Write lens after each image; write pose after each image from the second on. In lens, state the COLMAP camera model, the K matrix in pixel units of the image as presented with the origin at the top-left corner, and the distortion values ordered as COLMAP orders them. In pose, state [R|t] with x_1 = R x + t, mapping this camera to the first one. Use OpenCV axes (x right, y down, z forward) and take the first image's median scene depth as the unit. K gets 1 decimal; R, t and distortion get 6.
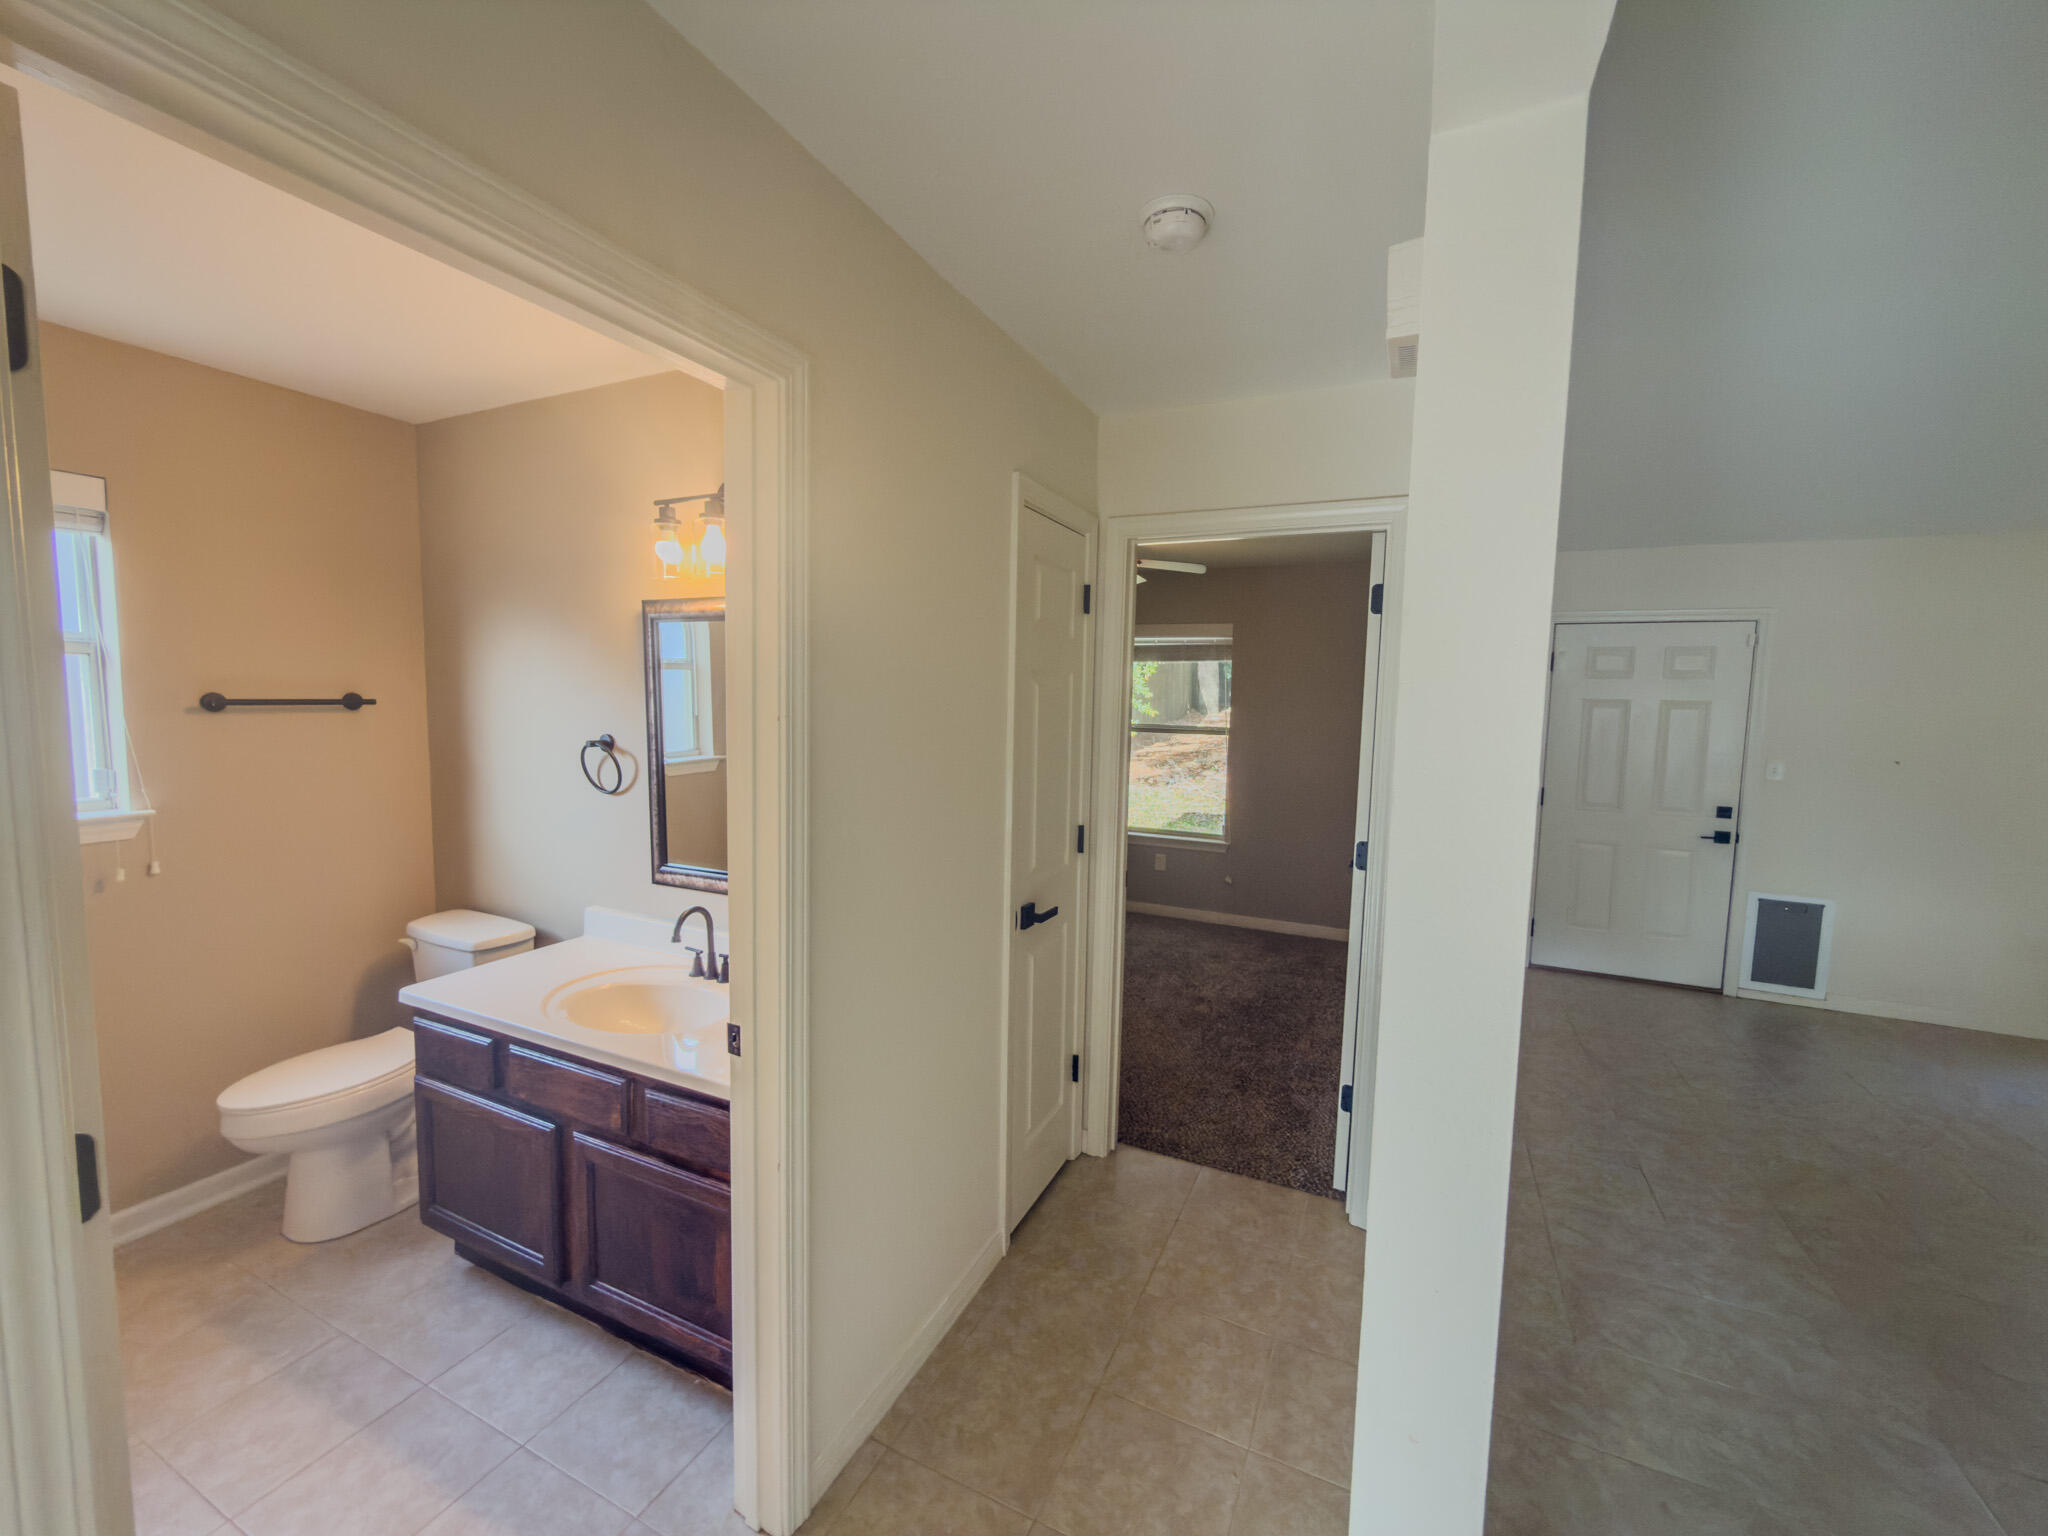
lens RADIAL K [[819.8, 0, 1028.4], [0, 819.8, 767.9], [0, 0, 1]] dist [-0.000199, 0.000010]
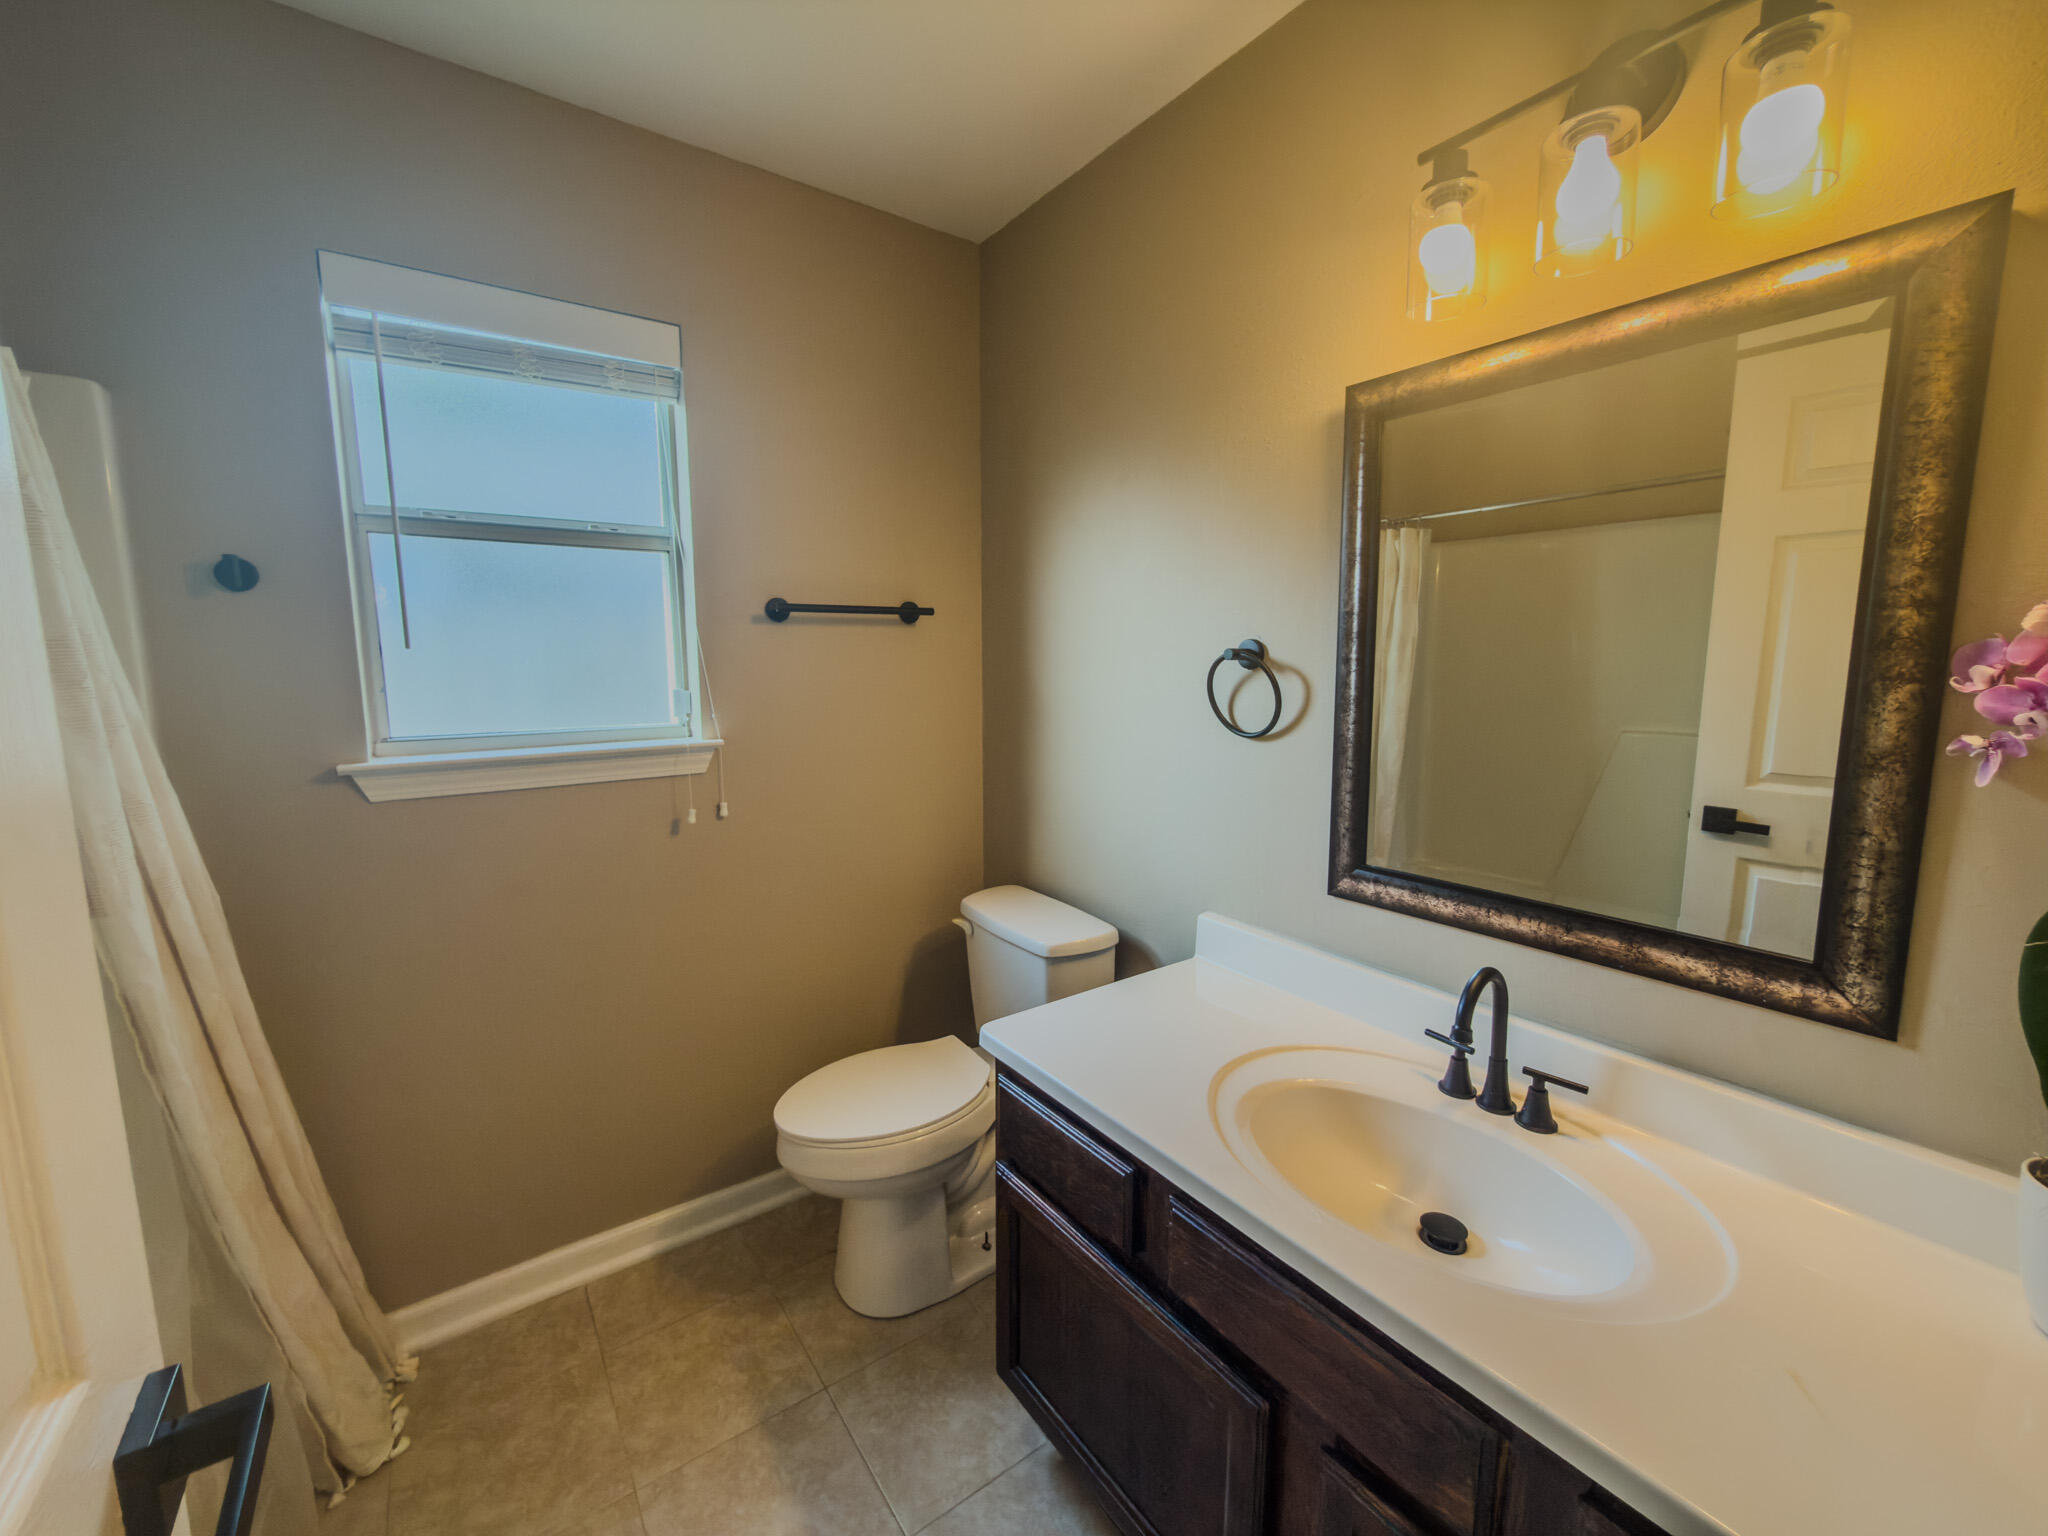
lens RADIAL K [[819.8, 0, 1028.4], [0, 819.8, 767.9], [0, 0, 1]] dist [-0.000199, 0.000010]
pose [[0.875757, 0.047085, -0.480450, -0.386350], [-0.024475, 0.998283, 0.053220, 0.027448], [0.482131, -0.034848, 0.875406, 0.411133]]
